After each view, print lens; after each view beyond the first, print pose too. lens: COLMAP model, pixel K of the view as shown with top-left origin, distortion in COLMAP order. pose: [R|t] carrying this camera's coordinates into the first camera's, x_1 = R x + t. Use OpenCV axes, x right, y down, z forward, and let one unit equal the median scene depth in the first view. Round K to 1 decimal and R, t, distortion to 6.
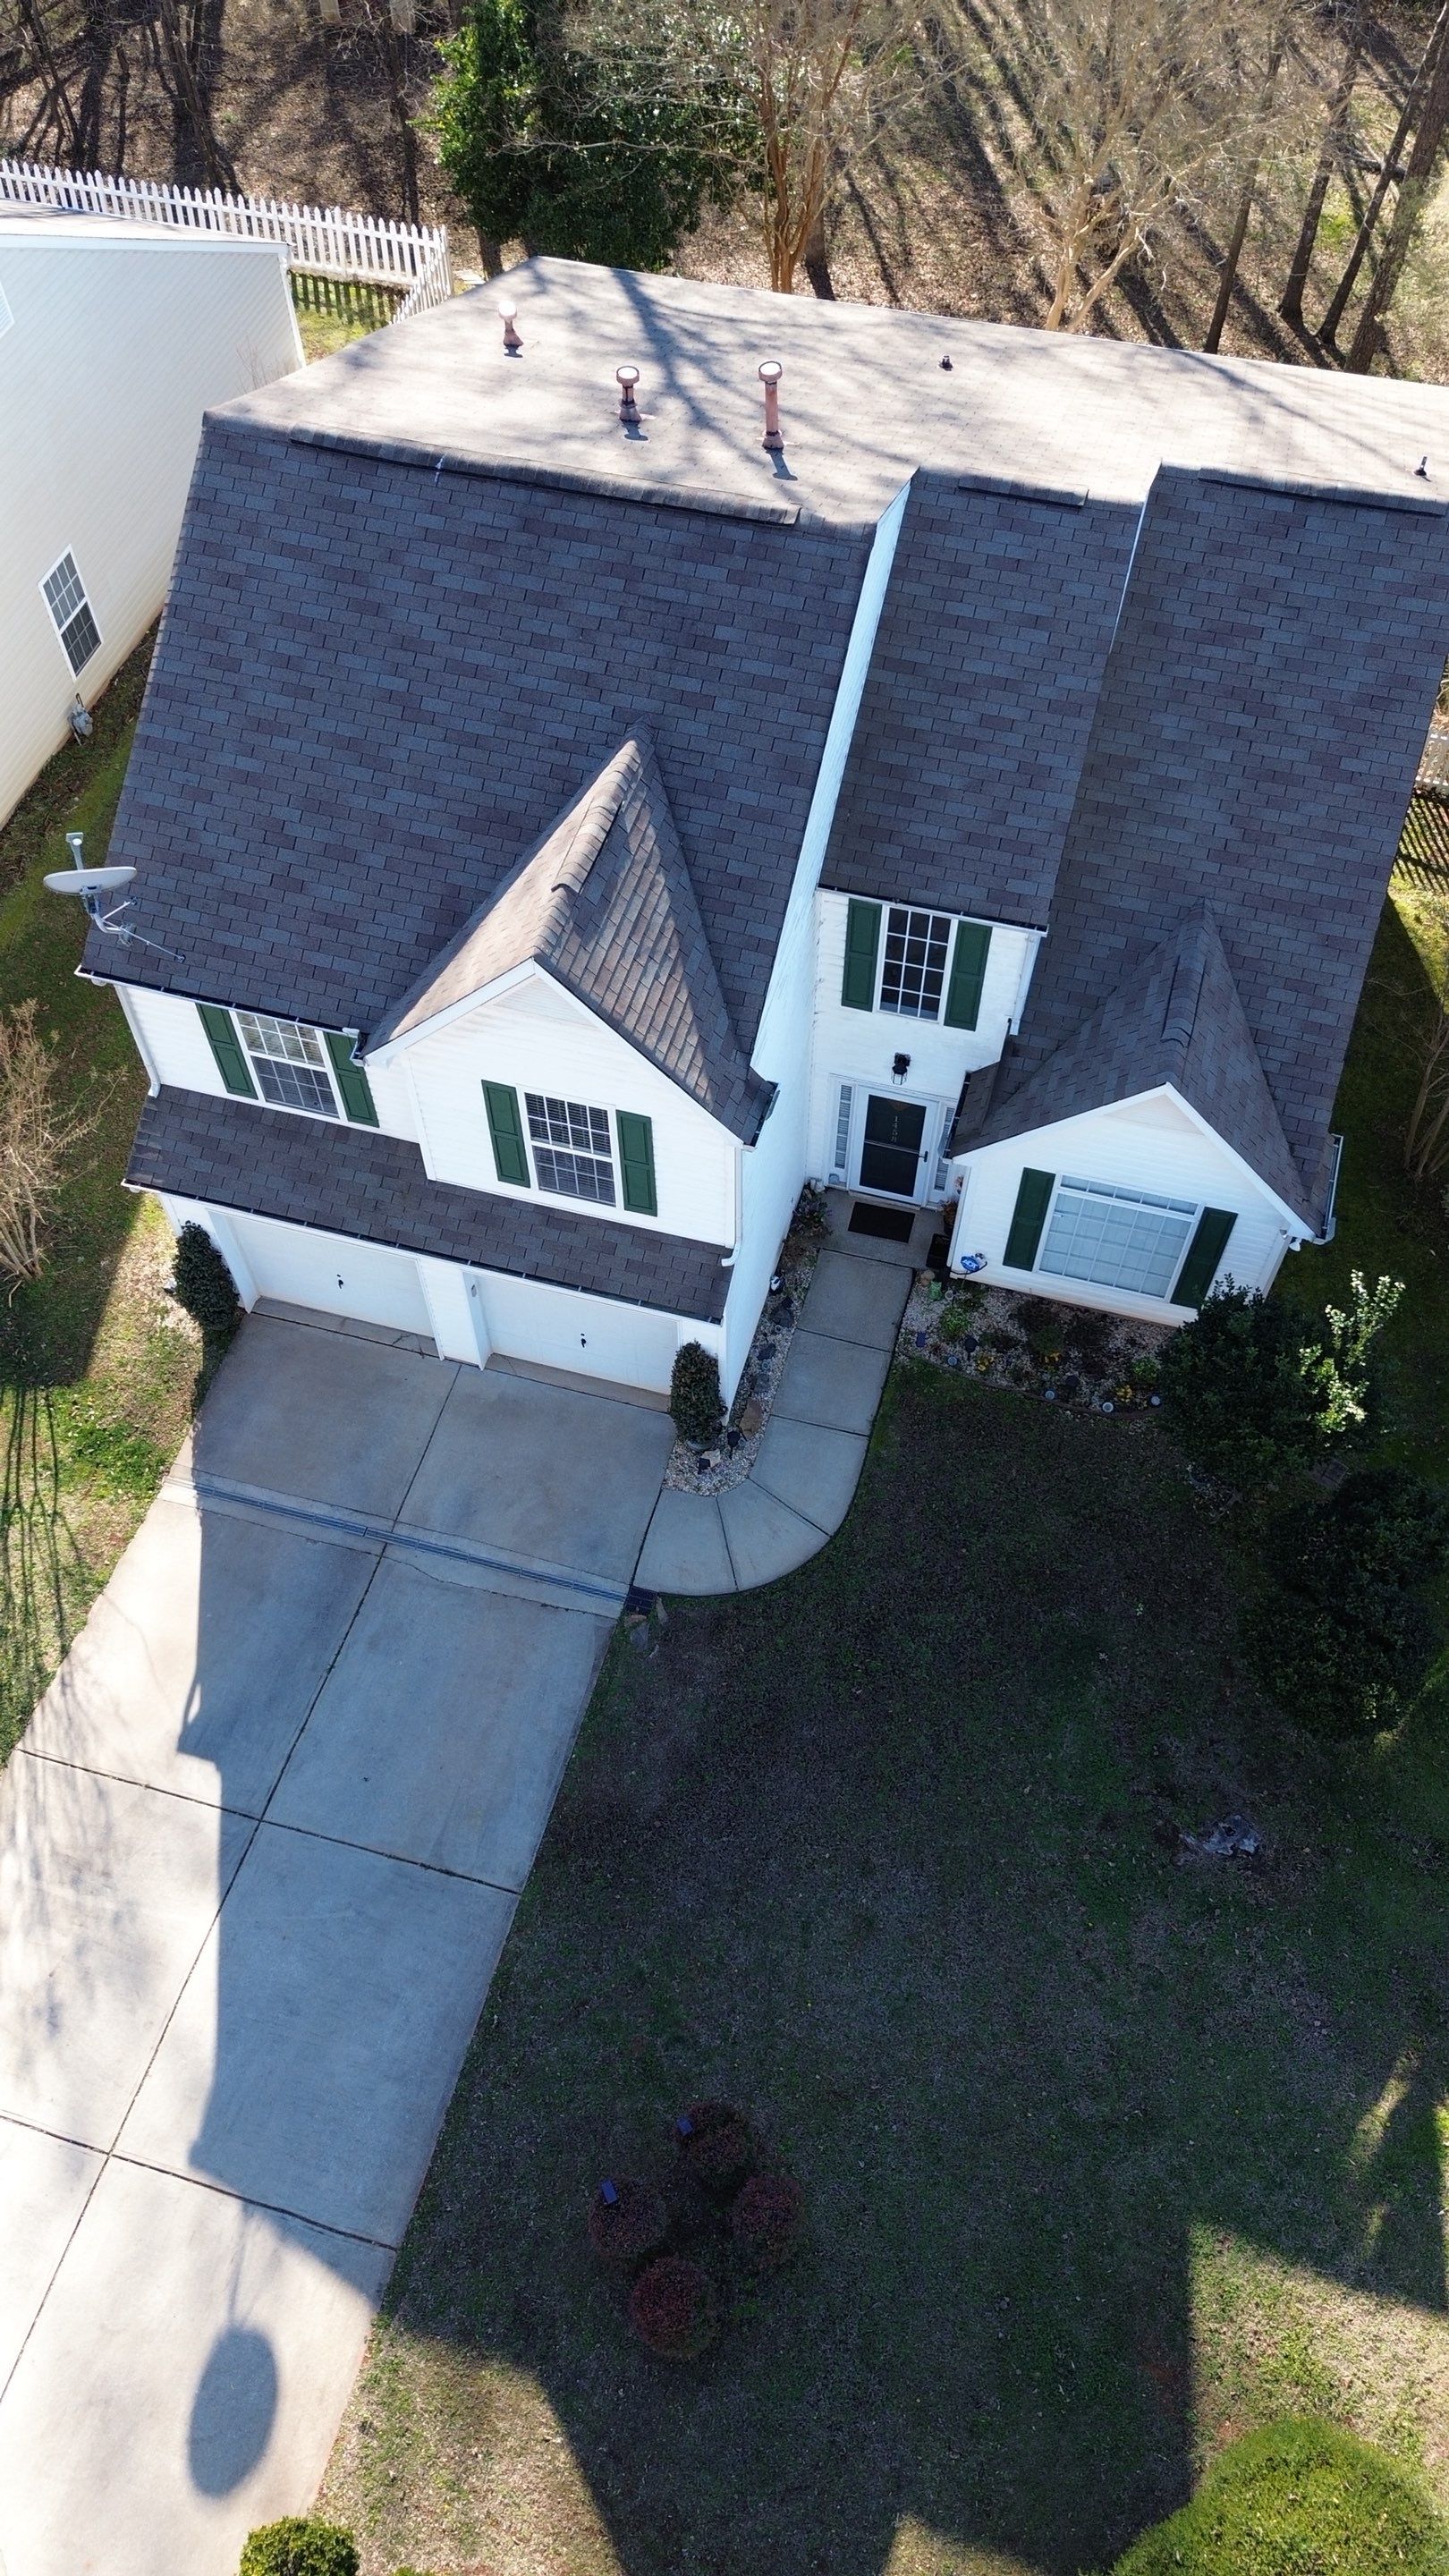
lens RADIAL K [[1806.9, 0, 732.2], [0, 1806.9, 1276.8], [0, 0, 1]] dist [0.125296, -0.186949]
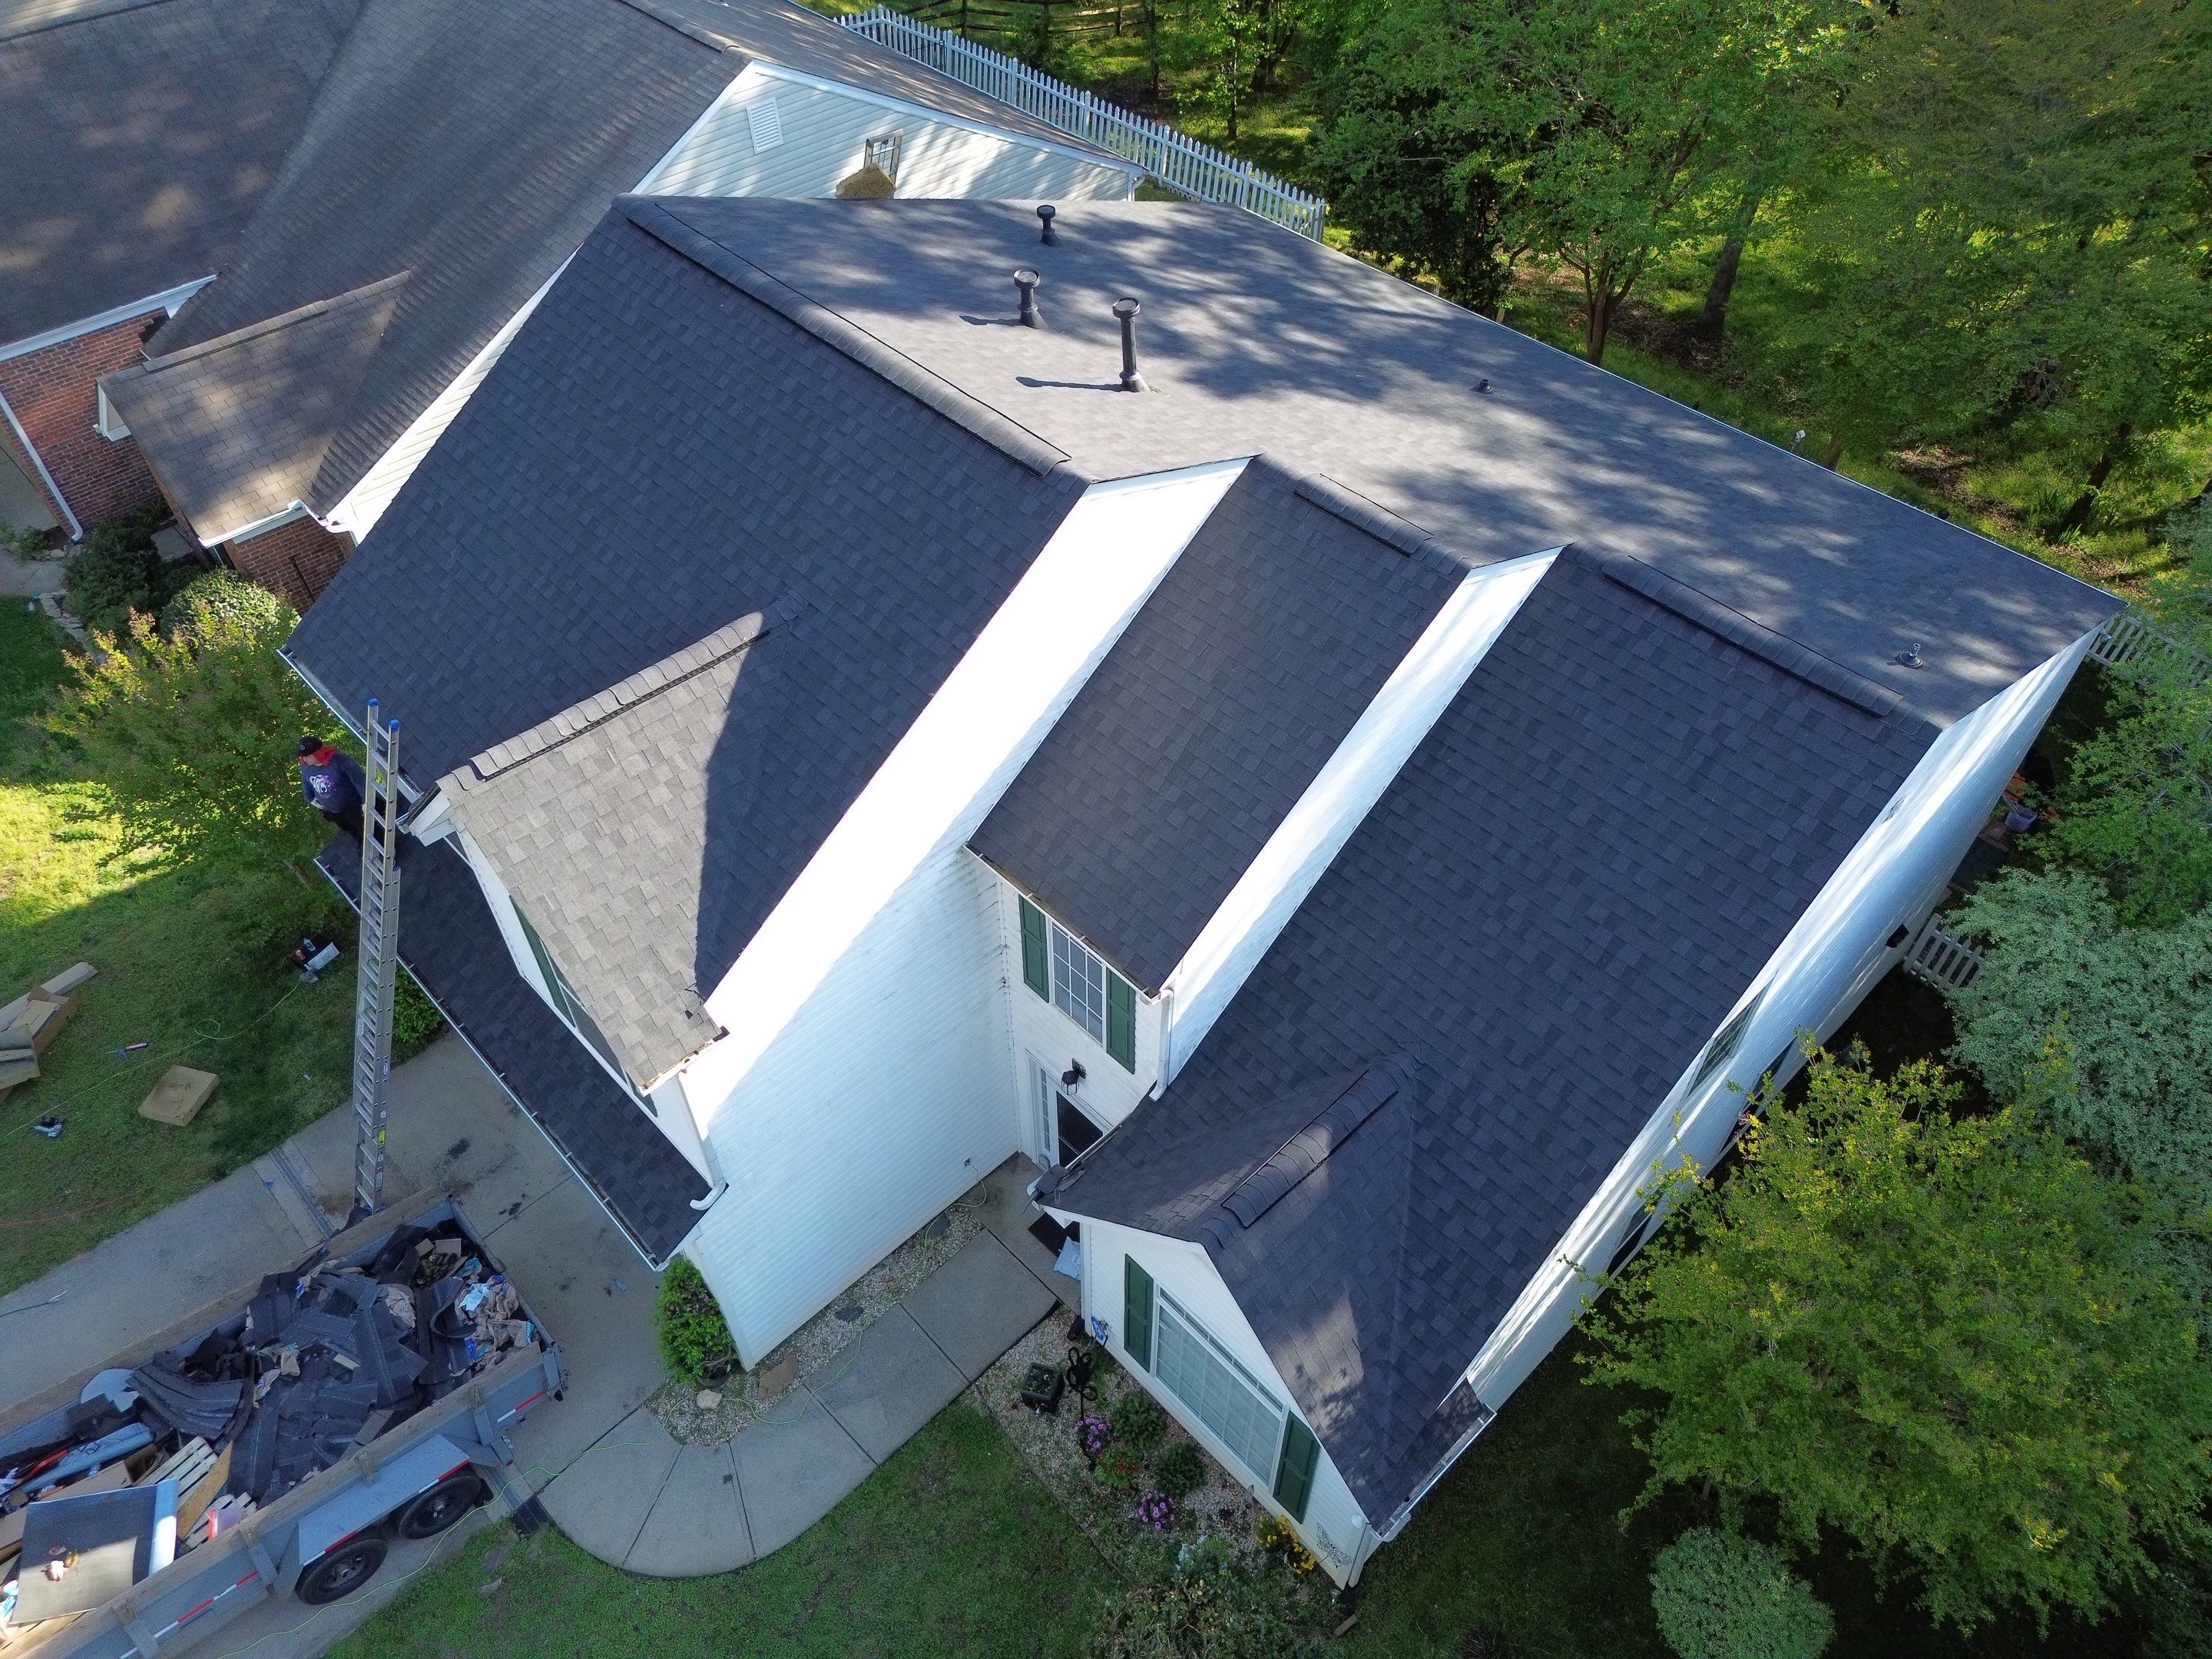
lens RADIAL K [[1568.6, 0, 1113.6], [0, 1568.6, 831.9], [0, 0, 1]] dist [0.095491, -0.091203]
pose [[0.860760, 0.368838, -0.350785, 0.355355], [-0.420011, 0.903975, -0.080130, -0.183070], [0.287545, 0.216306, 0.933022, 0.310501]]
